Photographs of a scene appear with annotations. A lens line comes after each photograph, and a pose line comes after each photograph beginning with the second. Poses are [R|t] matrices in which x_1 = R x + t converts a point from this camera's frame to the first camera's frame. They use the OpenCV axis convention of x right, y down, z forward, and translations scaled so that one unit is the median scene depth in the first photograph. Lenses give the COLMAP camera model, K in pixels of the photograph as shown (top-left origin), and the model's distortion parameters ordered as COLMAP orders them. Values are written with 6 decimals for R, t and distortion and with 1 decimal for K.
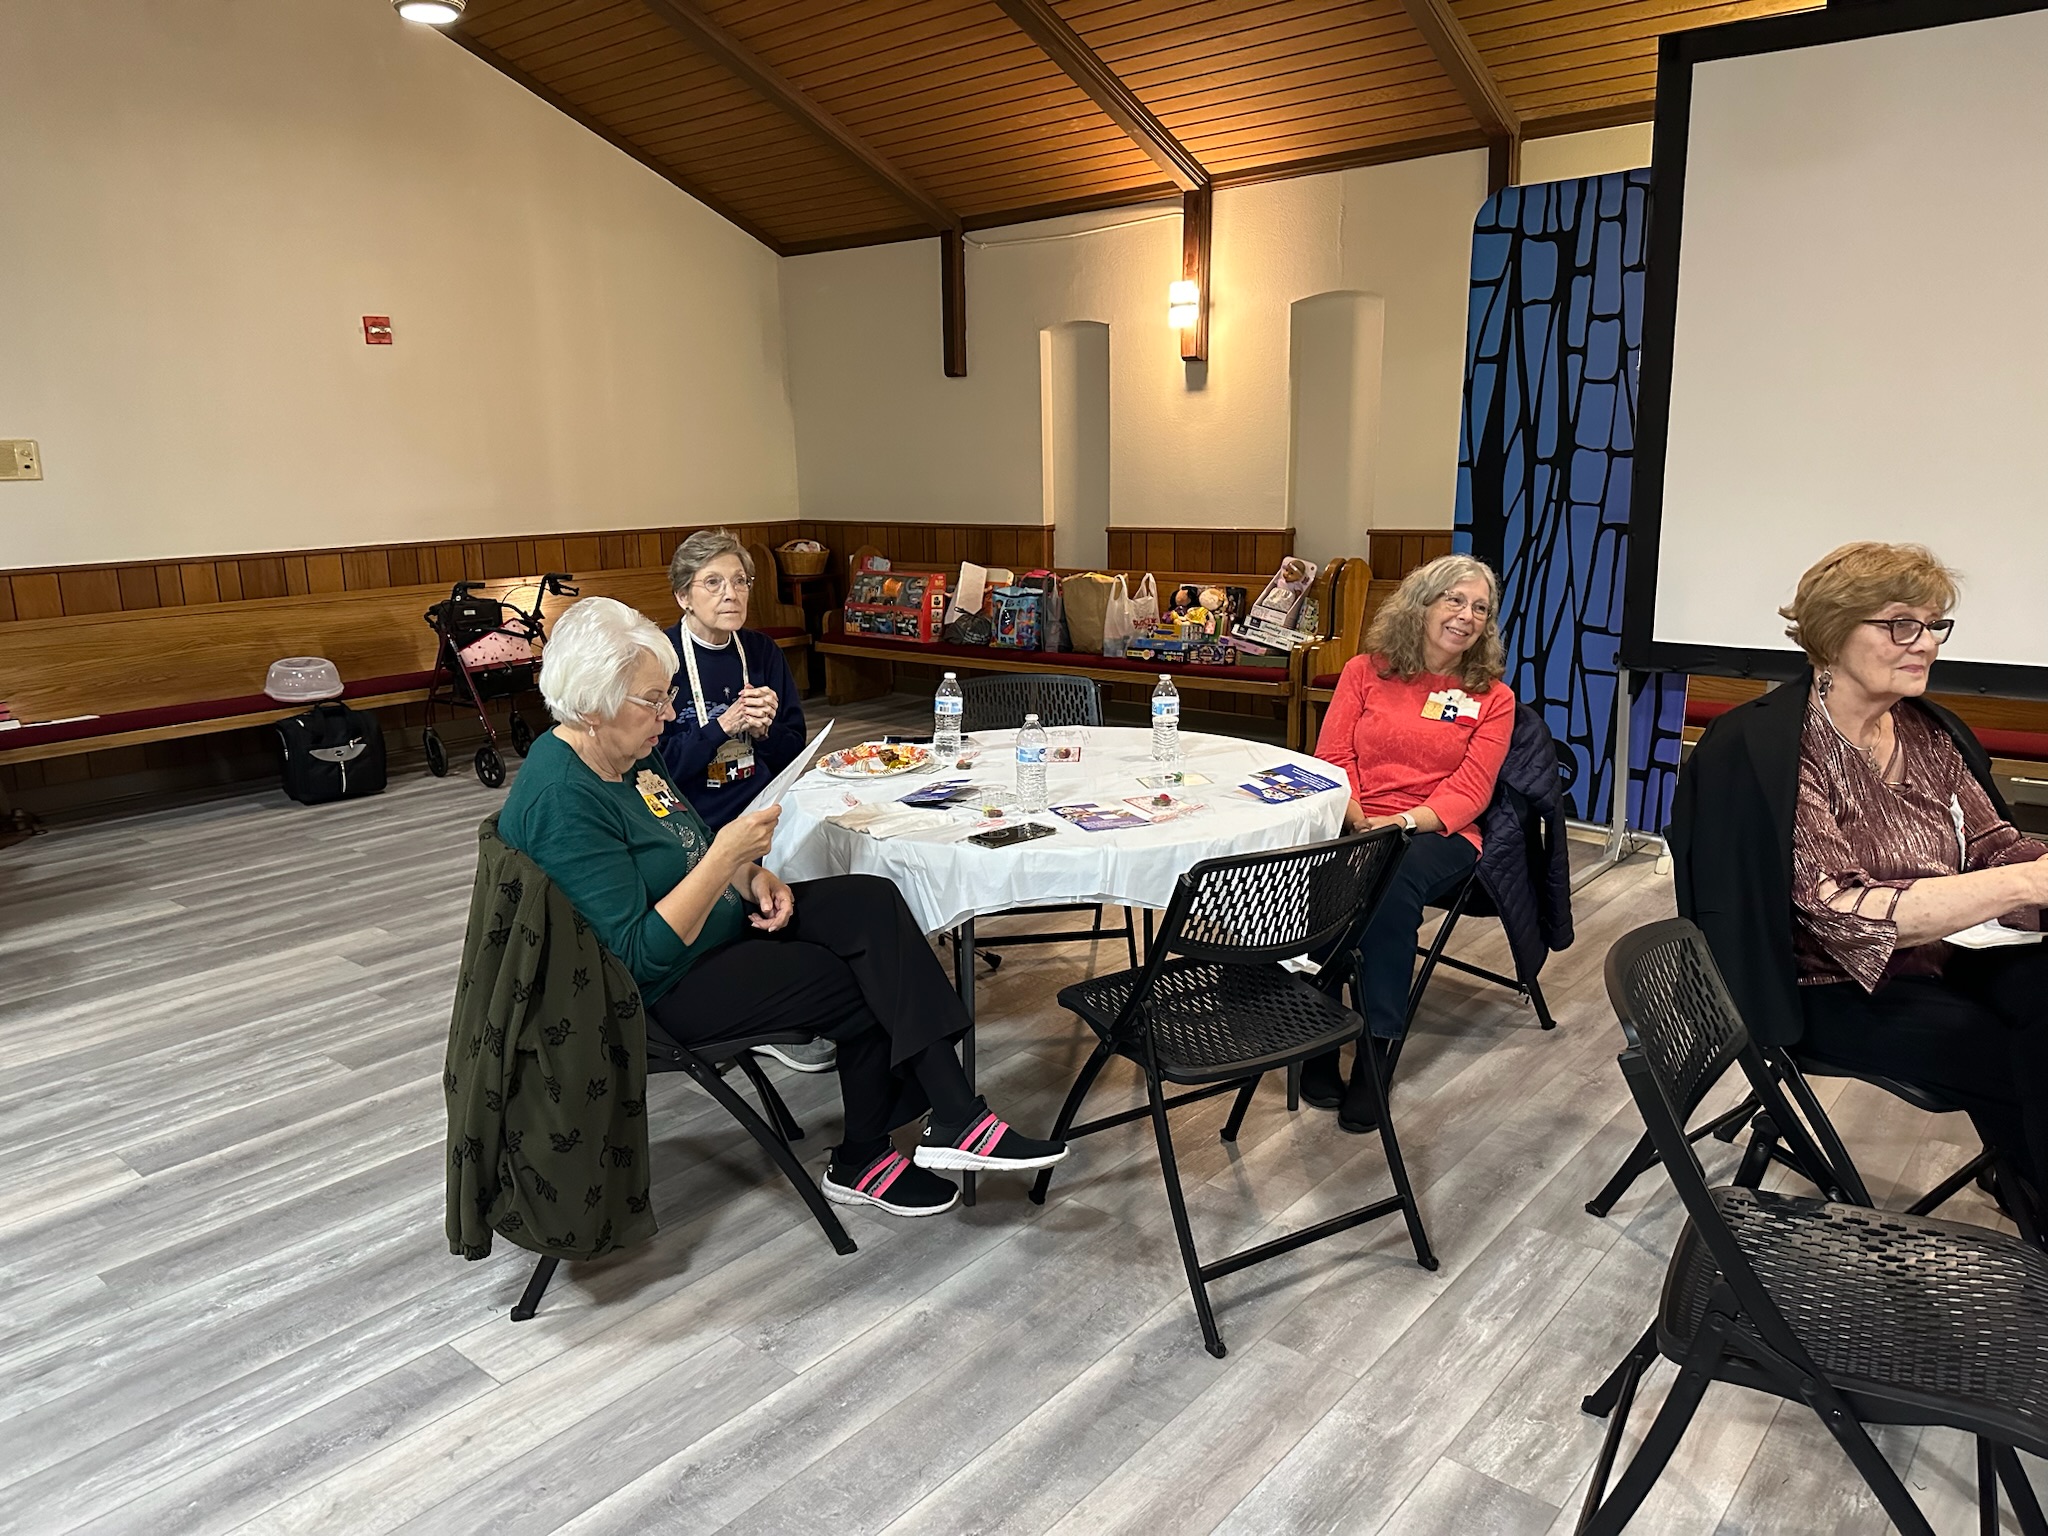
lens RADIAL K [[1424.9, 0, 1046.7], [0, 1424.9, 772.4], [0, 0, 1]] dist [0.072988, -0.090047]
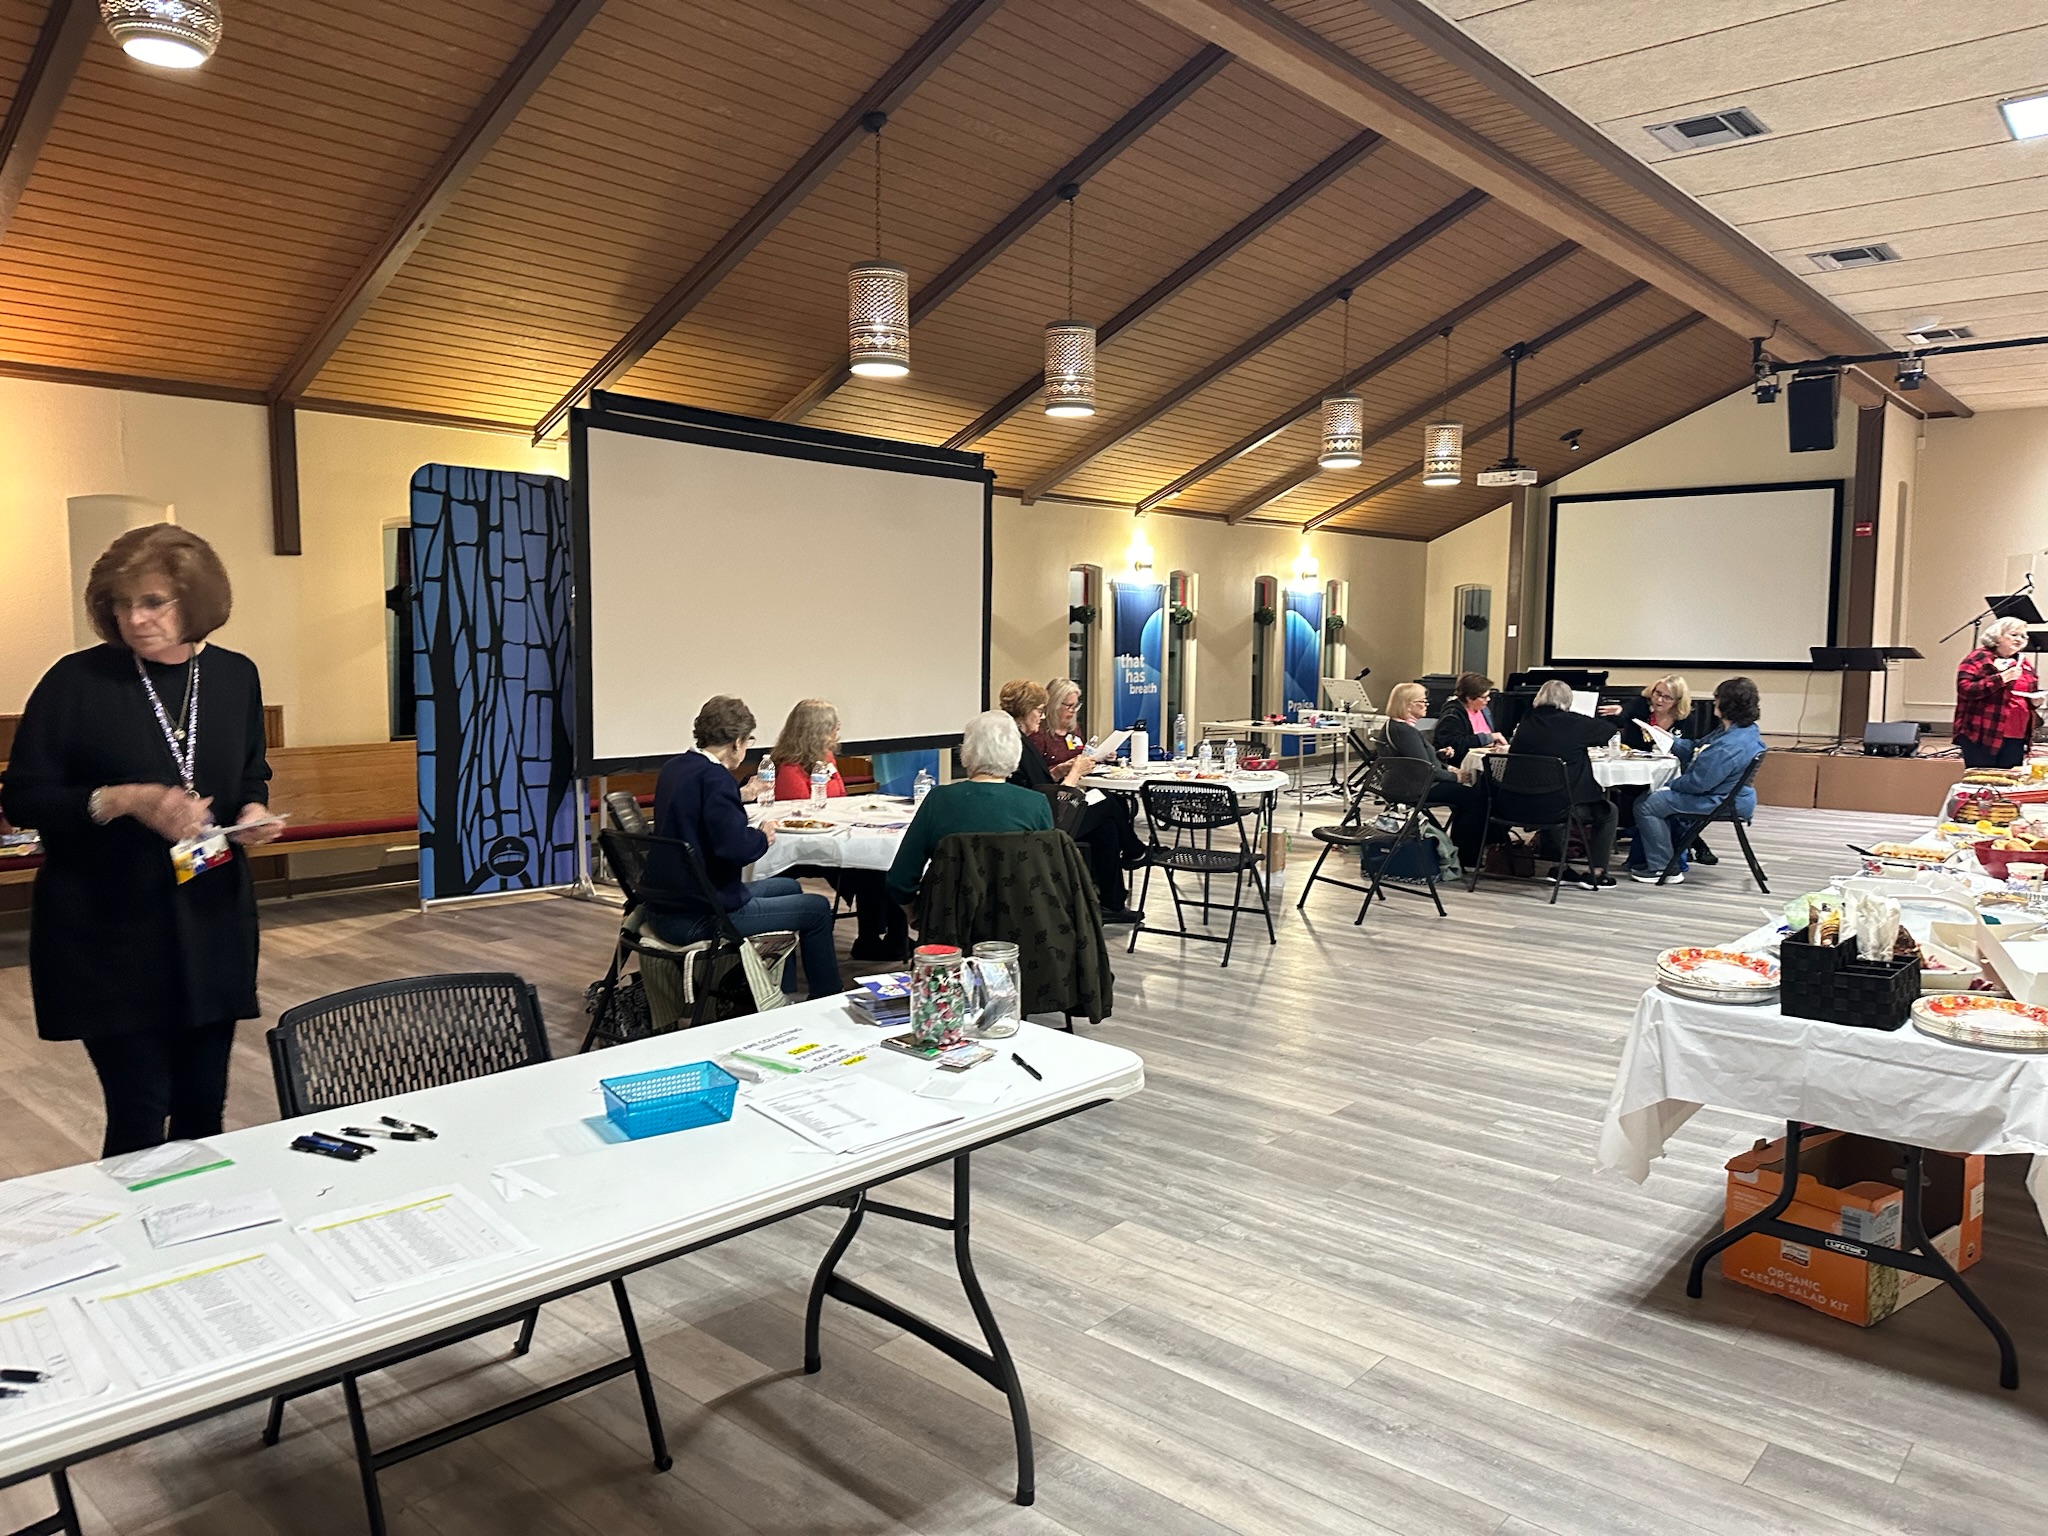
lens RADIAL K [[1424.9, 0, 1037.5], [0, 1424.9, 761.7], [0, 0, 1]] dist [0.072988, -0.090047]
pose [[0.016374, -0.071799, 0.997285, -1.181901], [0.205060, 0.976458, 0.066933, -0.093347], [-0.978612, 0.203407, 0.030712, 0.452611]]
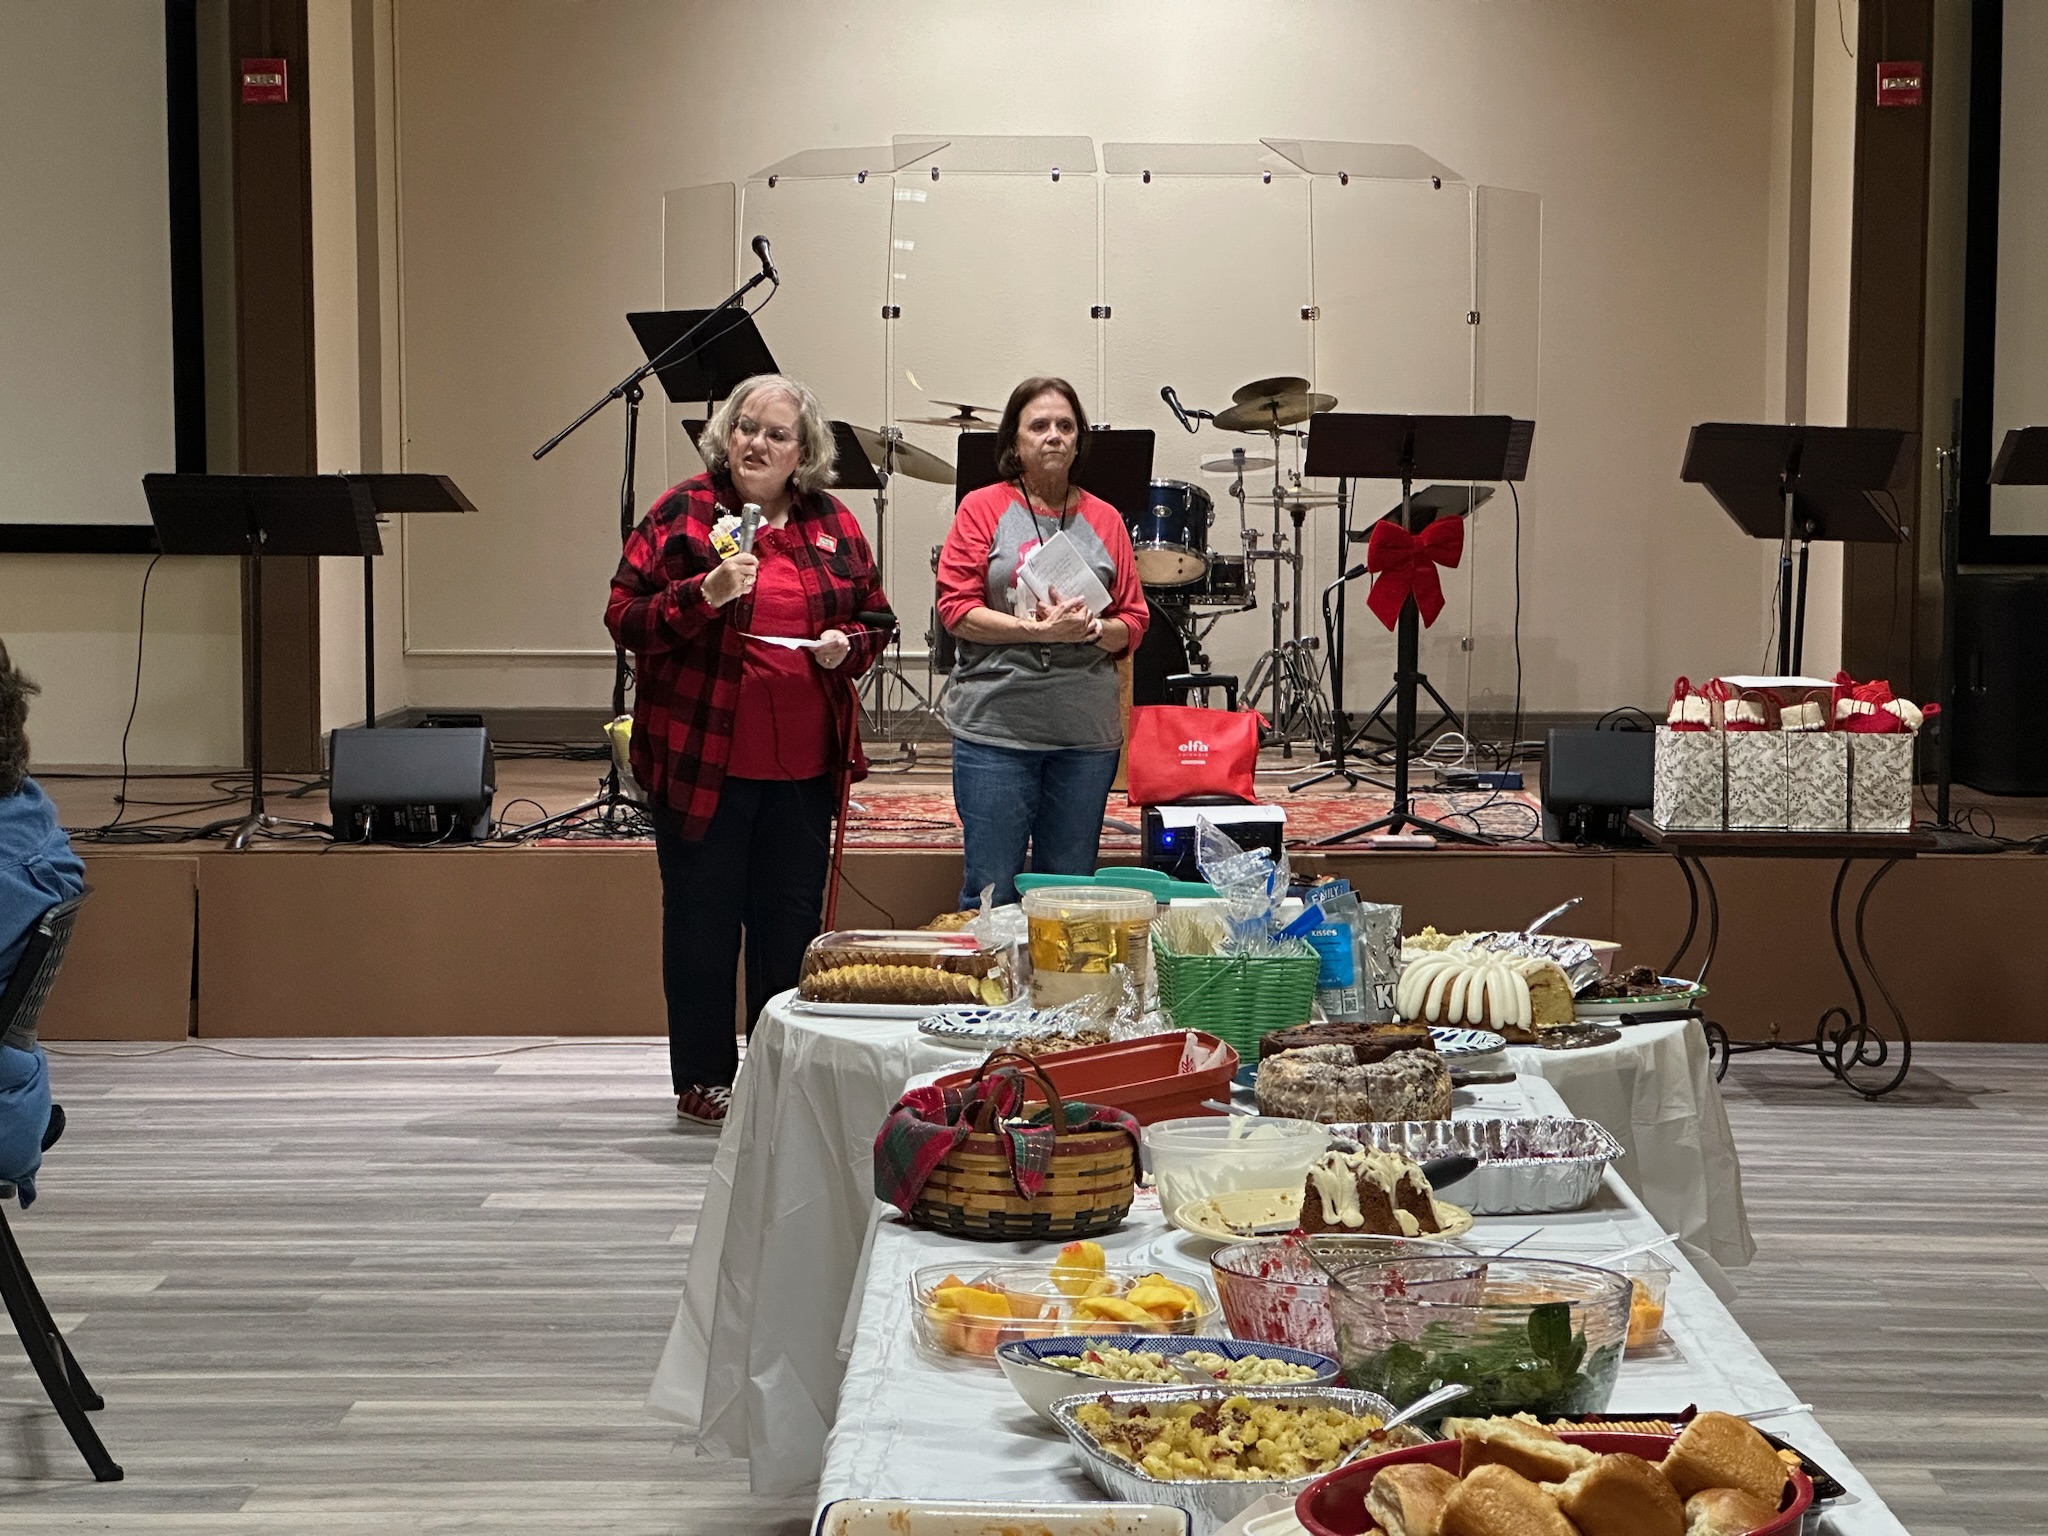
lens RADIAL K [[4555.1, 0, 1034.9], [0, 4555.1, 756.8], [0, 0, 1]] dist [0.167124, 0.000000]
pose [[-0.631929, -0.038450, 0.774072, -0.683854], [0.168095, 0.968194, 0.185321, -0.053996], [-0.756578, 0.247227, -0.605366, 0.250726]]
